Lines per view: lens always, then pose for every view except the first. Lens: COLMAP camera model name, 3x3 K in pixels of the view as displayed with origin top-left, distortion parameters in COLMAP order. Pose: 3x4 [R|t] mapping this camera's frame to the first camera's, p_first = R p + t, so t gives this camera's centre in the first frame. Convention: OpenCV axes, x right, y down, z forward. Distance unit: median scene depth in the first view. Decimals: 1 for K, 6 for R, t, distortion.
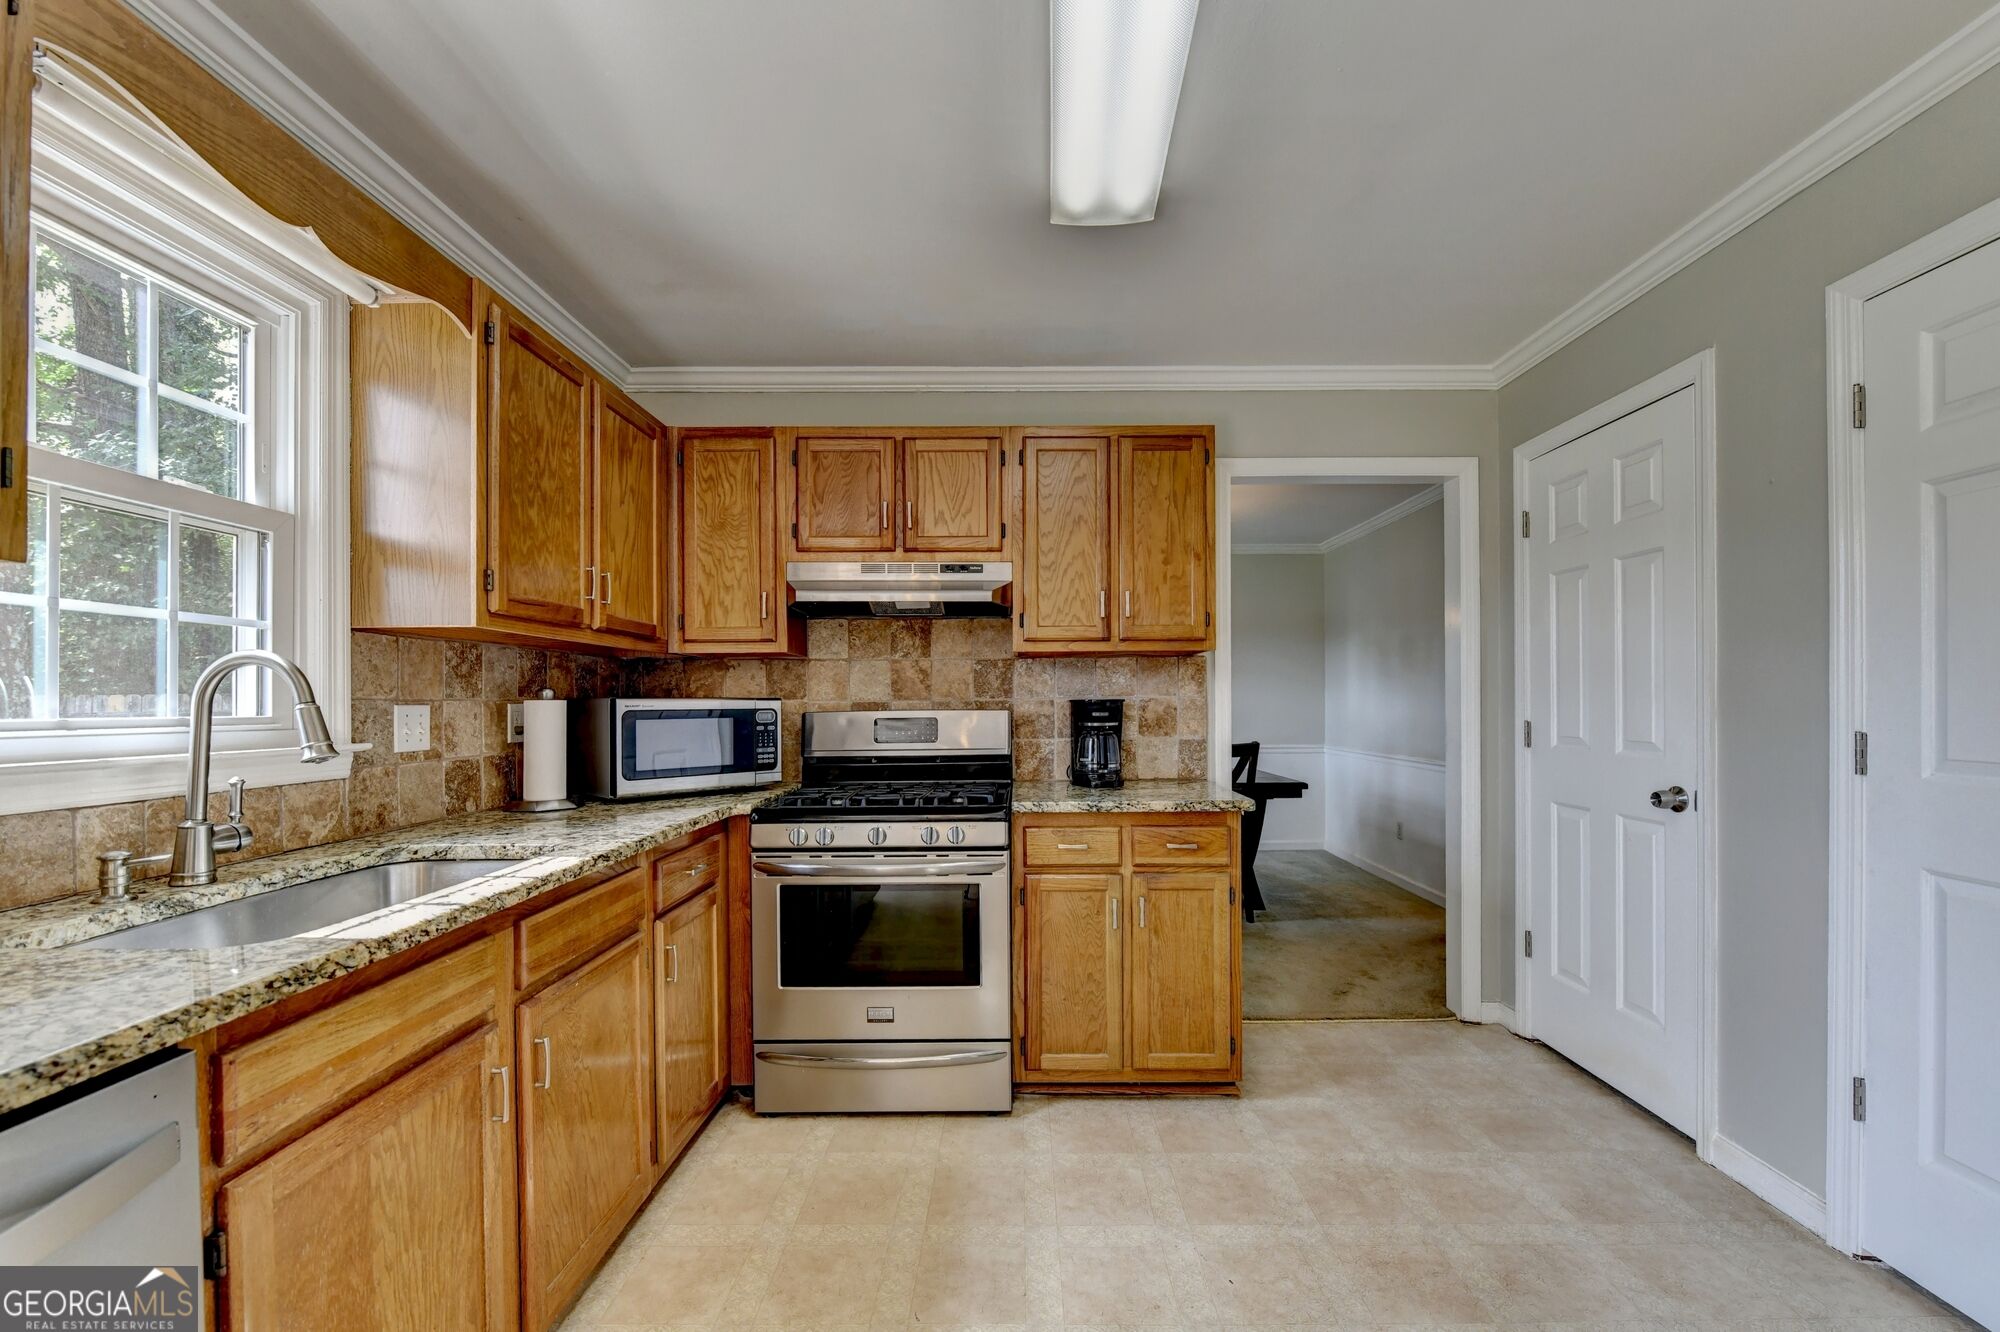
lens RADIAL K [[822.9, 0, 1031.1], [0, 822.9, 698.4], [0, 0, 1]] dist [-0.003757, -0.000346]
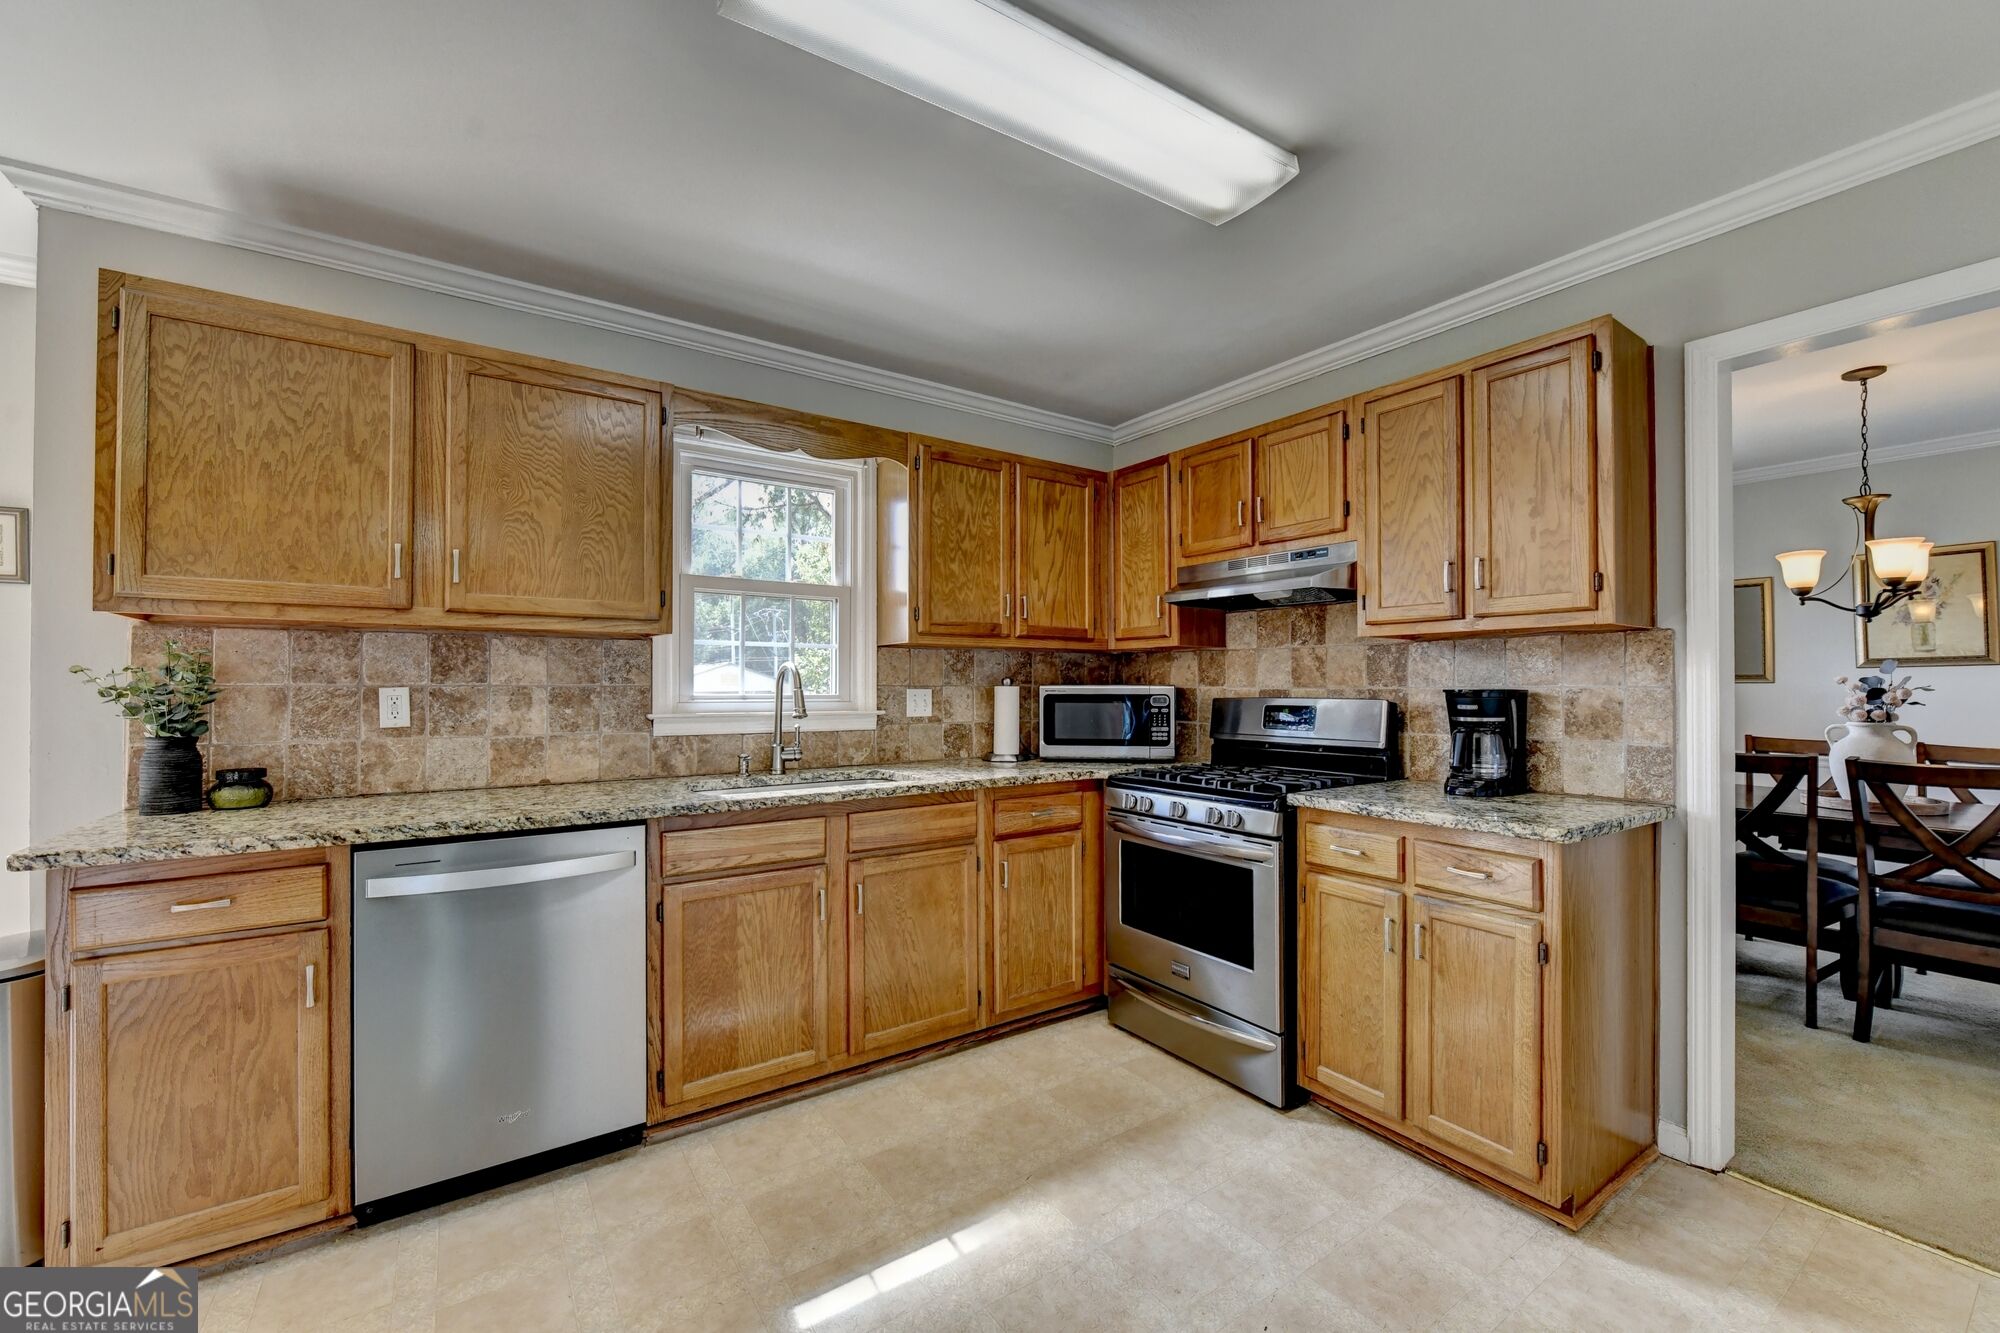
lens RADIAL K [[818.9, 0, 996.4], [0, 818.9, 676.3], [0, 0, 1]] dist [-0.000566, -0.000375]
pose [[0.555617, -0.002091, -0.831436, 0.524877], [-0.001416, 0.999993, -0.003461, -0.008777], [0.831437, 0.003100, 0.555610, 0.150264]]
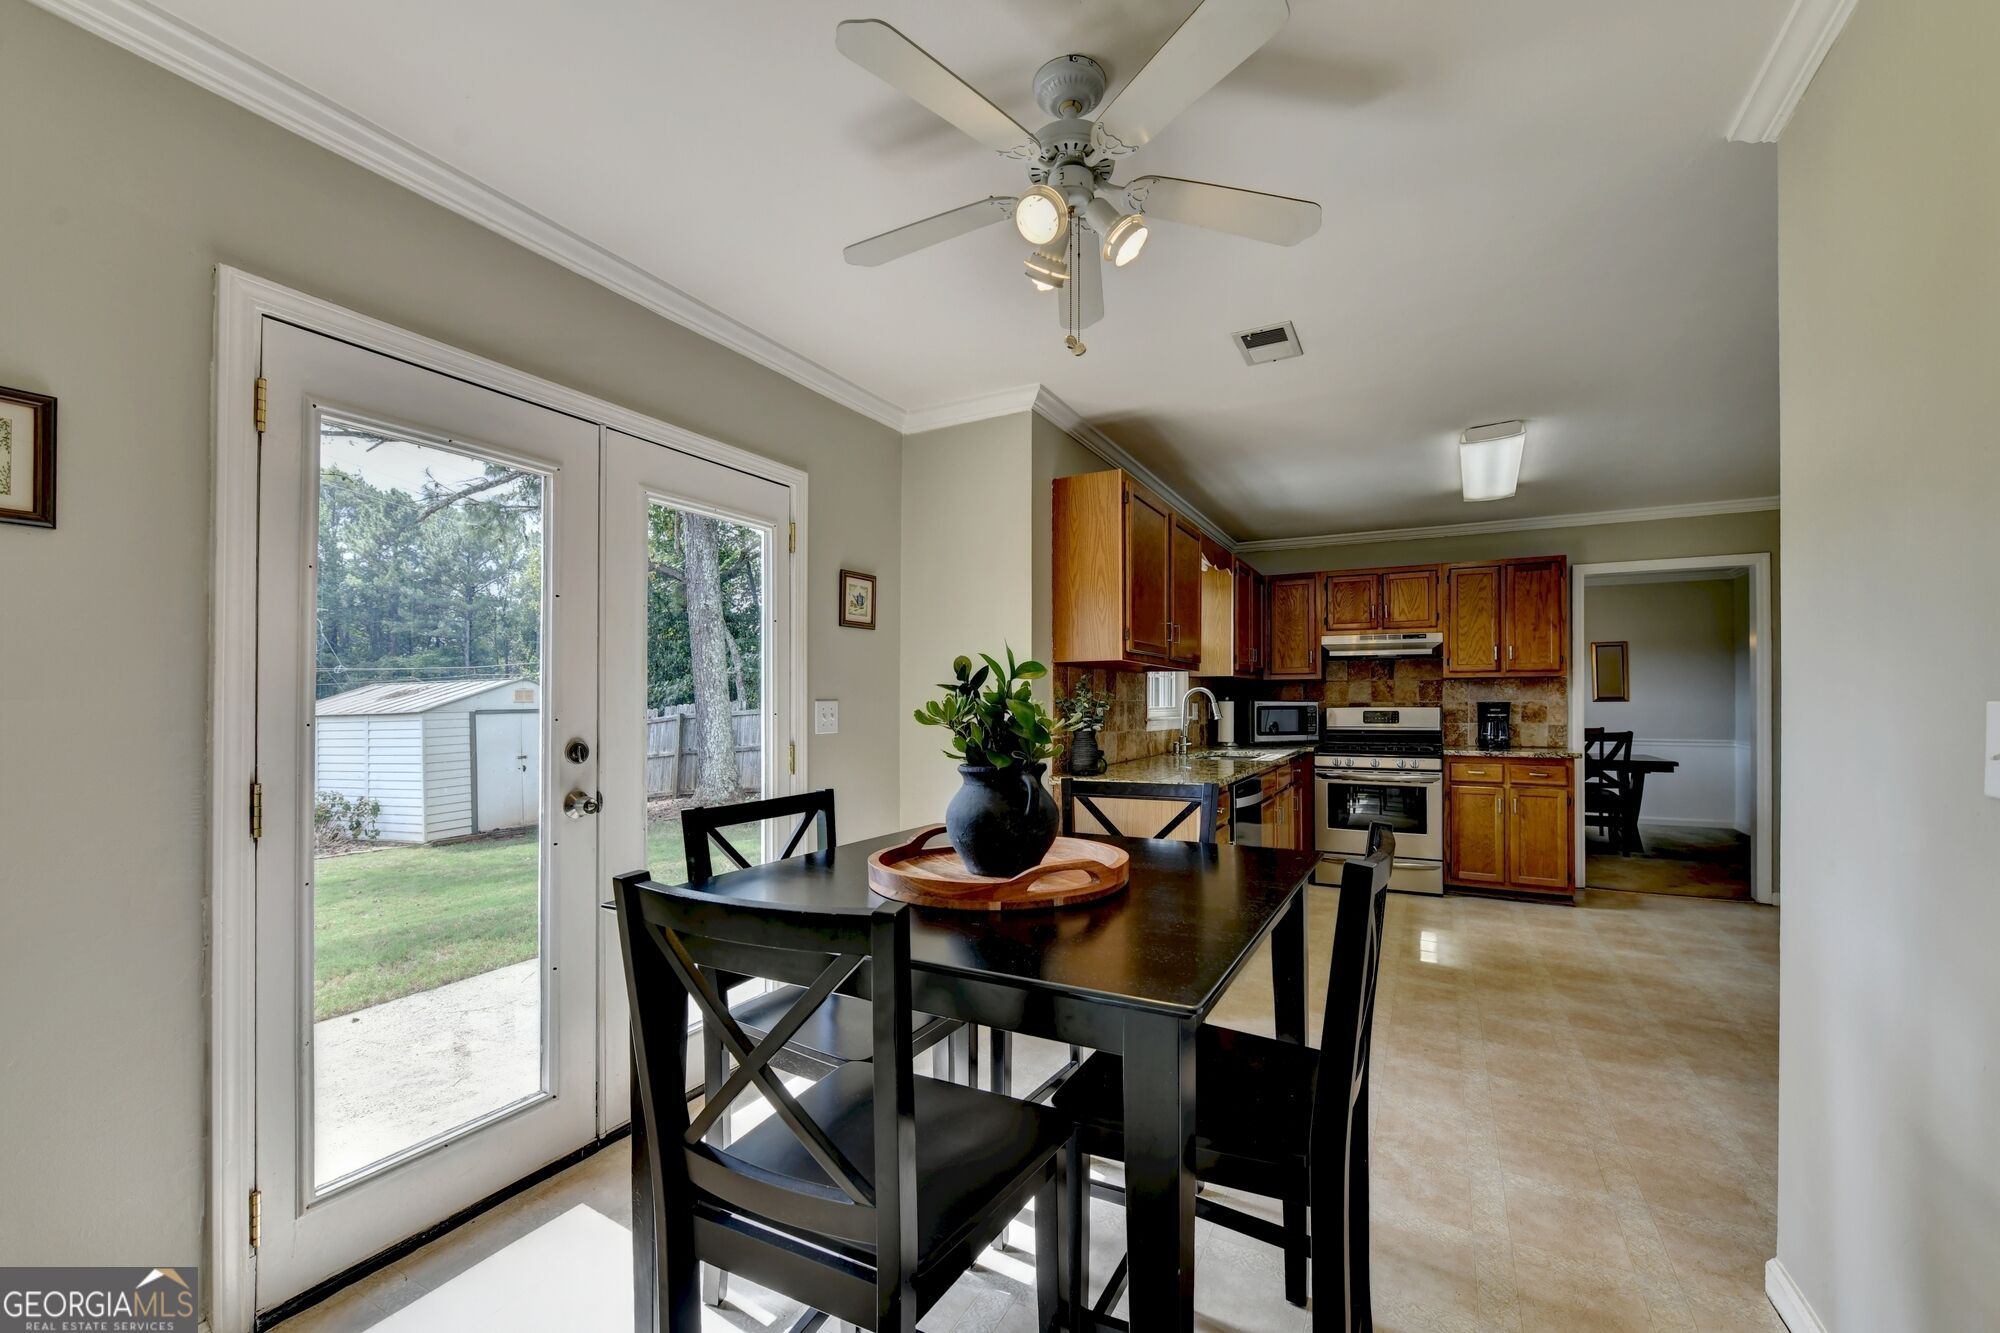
lens RADIAL K [[833.7, 0, 997.9], [0, 833.7, 693.7], [0, 0, 1]] dist [-0.000309, -0.000123]
pose [[0.878573, 0.000308, -0.477608, -0.005493], [-0.002119, 0.999992, -0.003253, -0.009873], [0.477603, 0.003869, 0.878567, -1.280687]]
